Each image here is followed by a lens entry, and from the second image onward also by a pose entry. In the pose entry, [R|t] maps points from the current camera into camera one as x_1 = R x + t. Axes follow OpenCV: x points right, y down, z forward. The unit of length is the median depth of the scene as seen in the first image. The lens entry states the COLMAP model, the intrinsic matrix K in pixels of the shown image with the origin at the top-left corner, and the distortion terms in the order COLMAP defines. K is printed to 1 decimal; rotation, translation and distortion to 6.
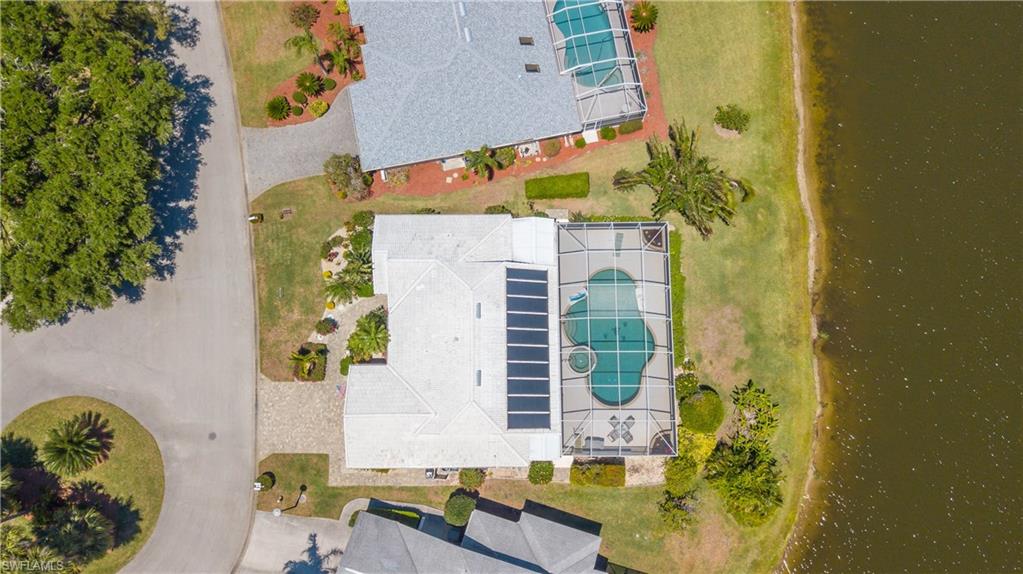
lens RADIAL K [[803.1, 0, 514.4], [0, 803.1, 301.1], [0, 0, 1]] dist [0.005329, -0.002101]
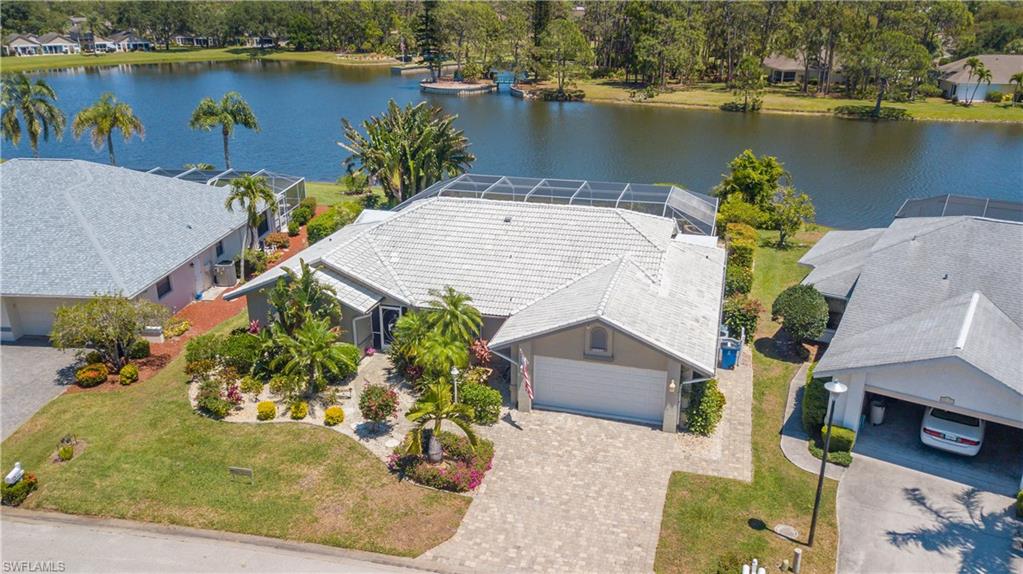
lens RADIAL K [[786.1, 0, 512.8], [0, 786.1, 301.5], [0, 0, 1]] dist [-0.007437, 0.012331]
pose [[0.275267, -0.348066, 0.896146, -0.563101], [0.948886, 0.248090, -0.195107, 0.165834], [-0.154415, 0.904047, 0.398566, 0.757120]]
